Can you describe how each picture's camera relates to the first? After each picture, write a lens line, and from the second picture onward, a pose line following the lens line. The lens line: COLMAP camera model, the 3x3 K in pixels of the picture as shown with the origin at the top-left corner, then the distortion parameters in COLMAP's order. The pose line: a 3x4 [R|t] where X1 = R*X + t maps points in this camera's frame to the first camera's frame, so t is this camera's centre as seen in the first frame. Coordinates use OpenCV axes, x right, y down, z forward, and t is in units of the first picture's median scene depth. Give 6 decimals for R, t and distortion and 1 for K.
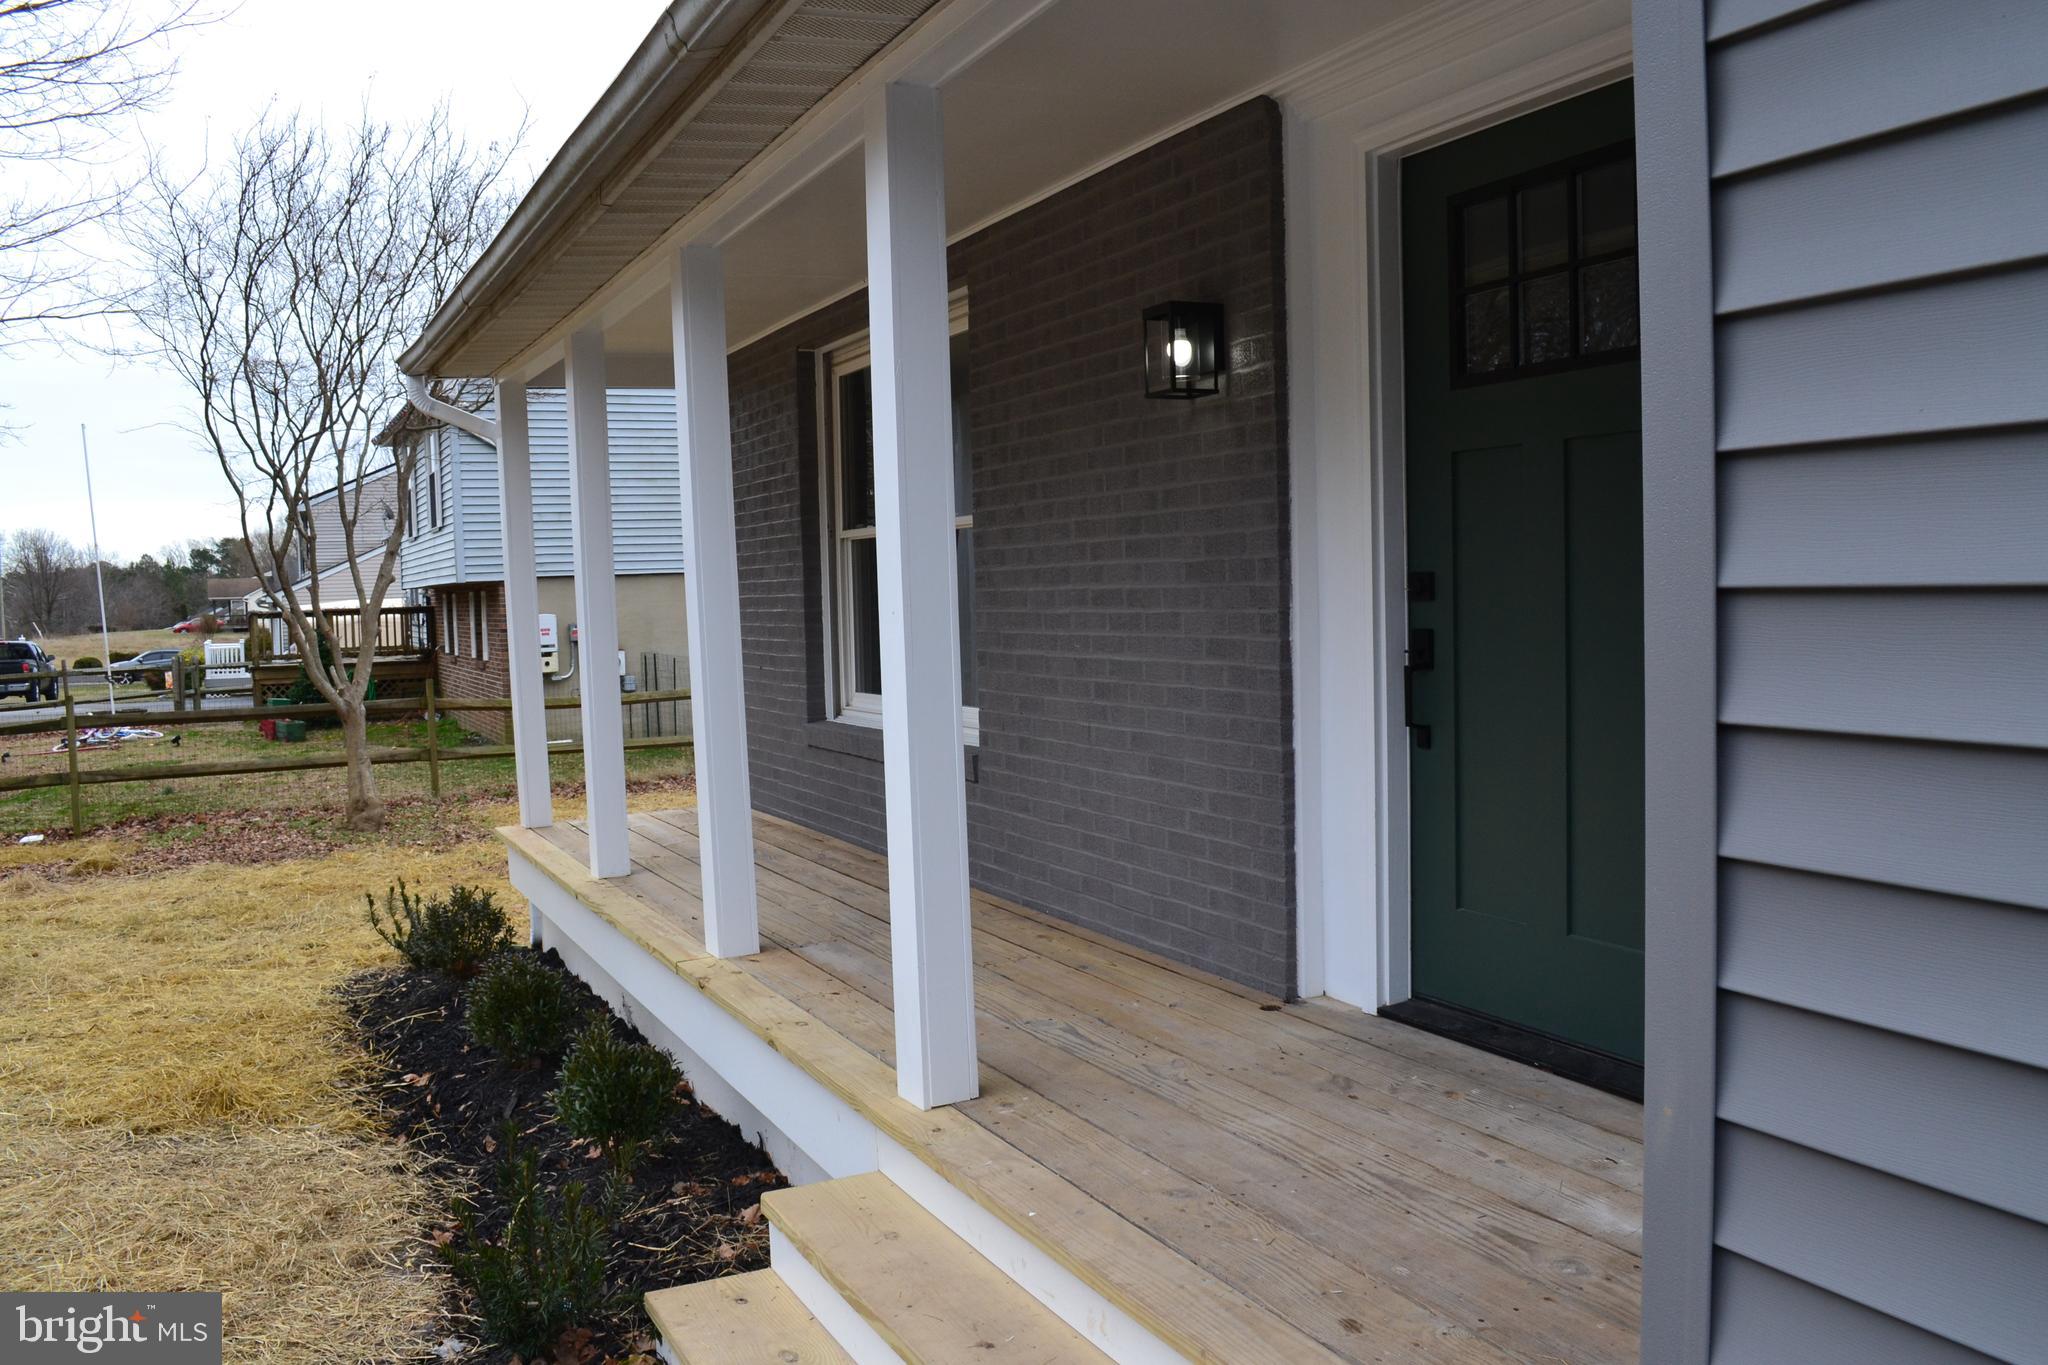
lens RADIAL K [[1635.9, 0, 1025.7], [0, 1635.9, 678.6], [0, 0, 1]] dist [-0.089689, 0.012849]
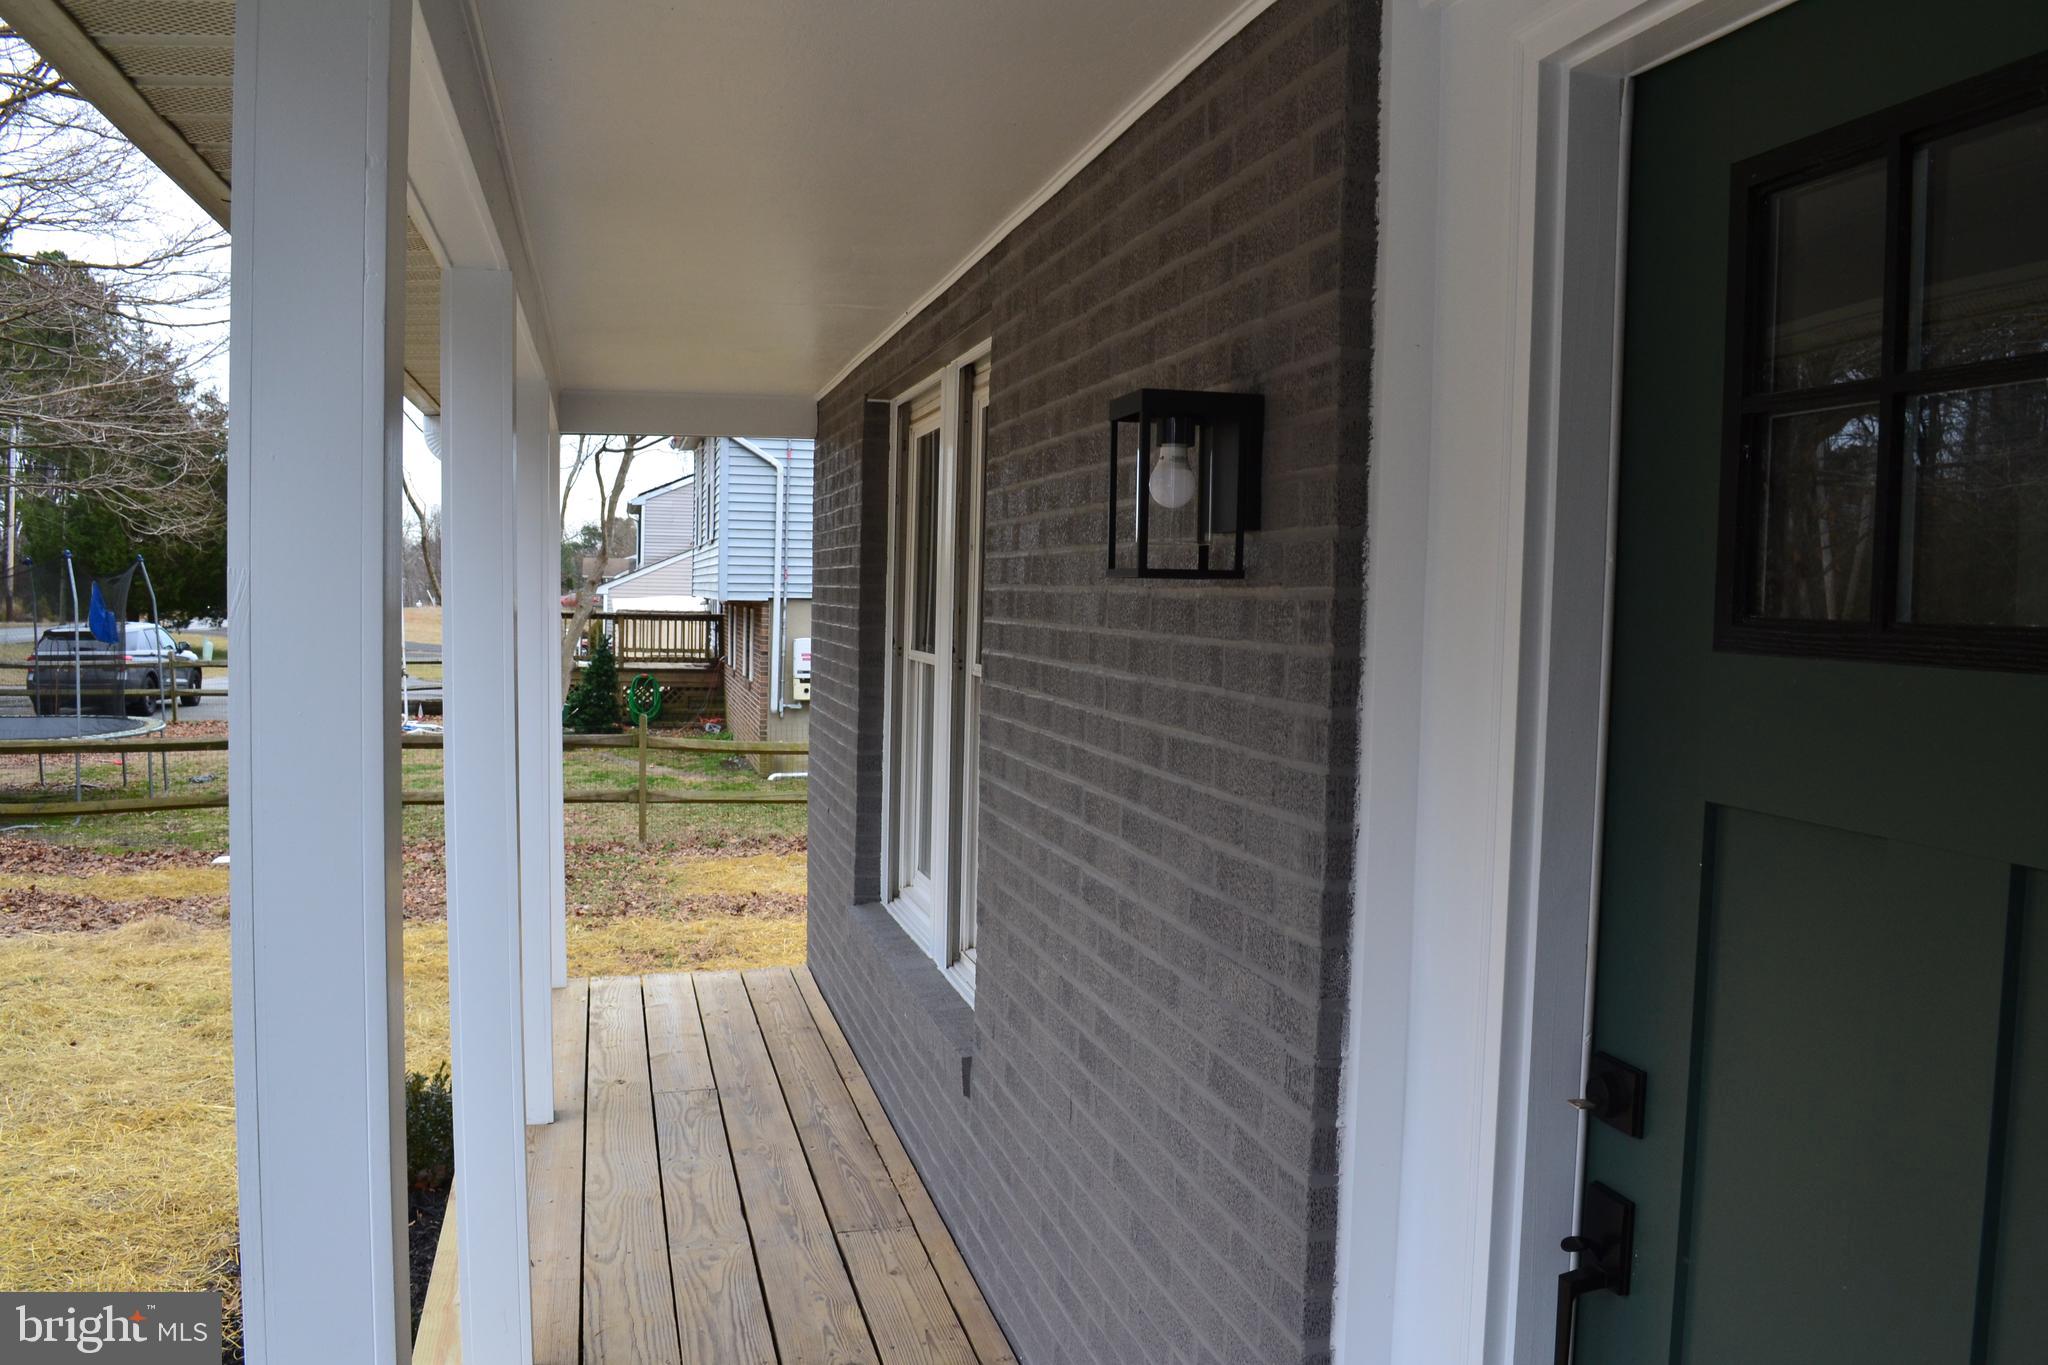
lens RADIAL K [[1635.9, 0, 1025.7], [0, 1635.9, 678.6], [0, 0, 1]] dist [-0.089689, 0.012849]
pose [[0.975610, 0.059961, -0.211163, 0.158020], [-0.060579, 0.998157, 0.003546, -0.141422], [0.210986, 0.009333, 0.977445, 0.503502]]
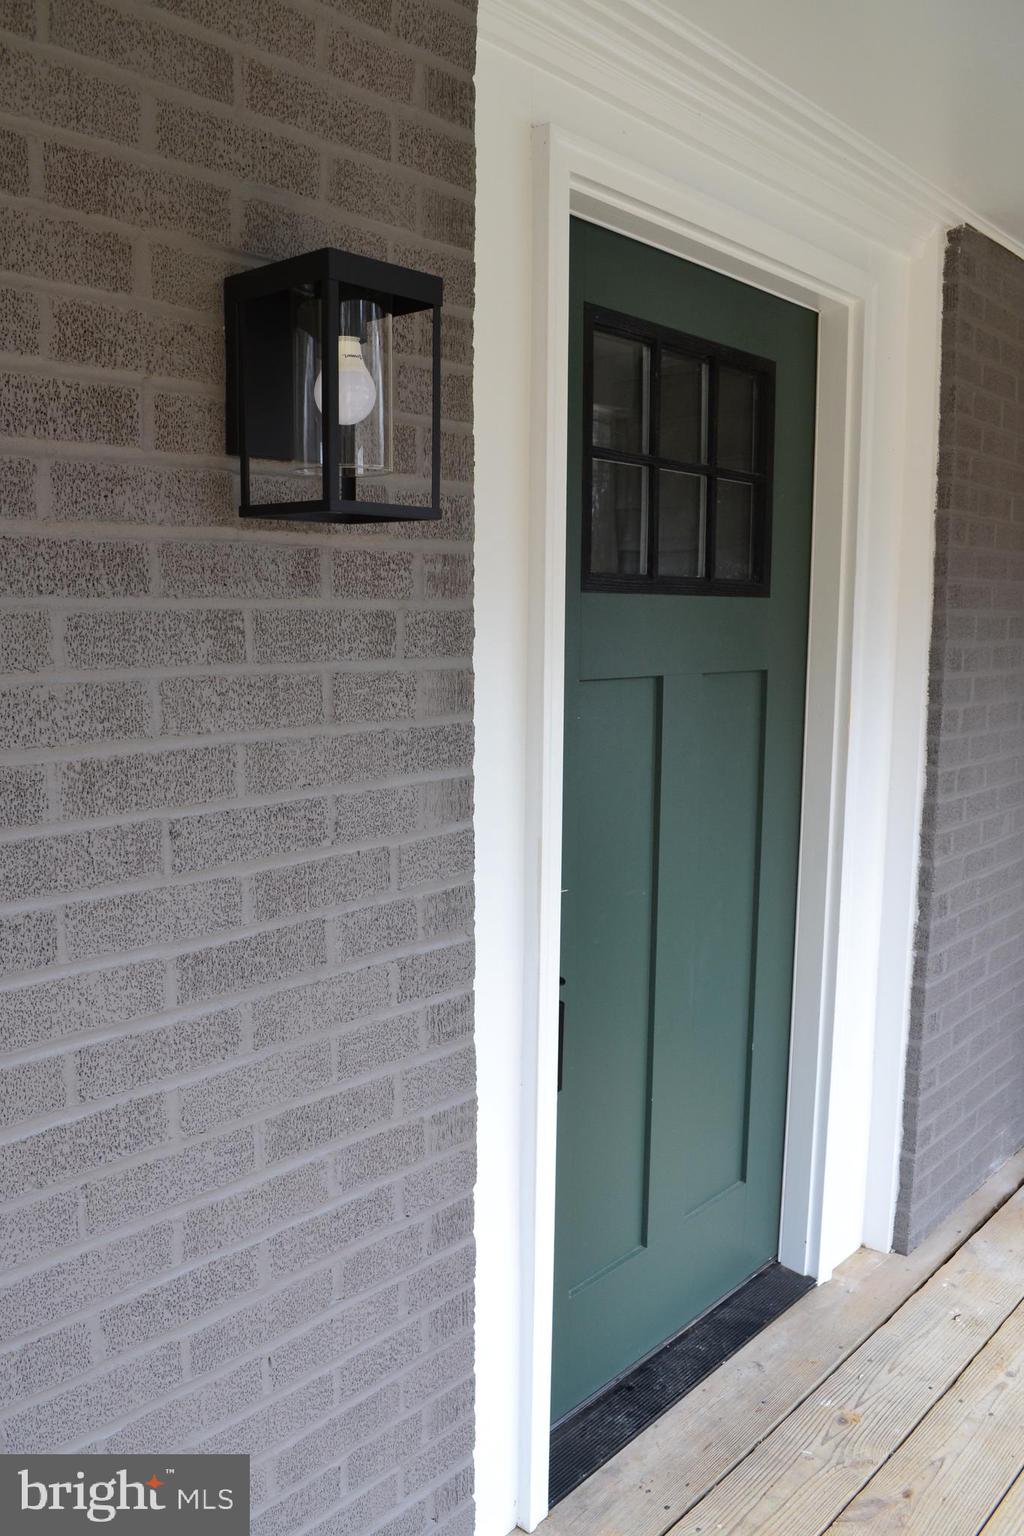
lens RADIAL K [[1226.9, 0, 492.3], [0, 1226.9, 786.3], [0, 0, 1]] dist [-0.089689, 0.012849]
pose [[-0.359507, -0.104107, 0.927317, -0.185143], [0.061596, 0.988942, 0.134905, -0.147094], [-0.931107, 0.105619, -0.349119, 1.067875]]
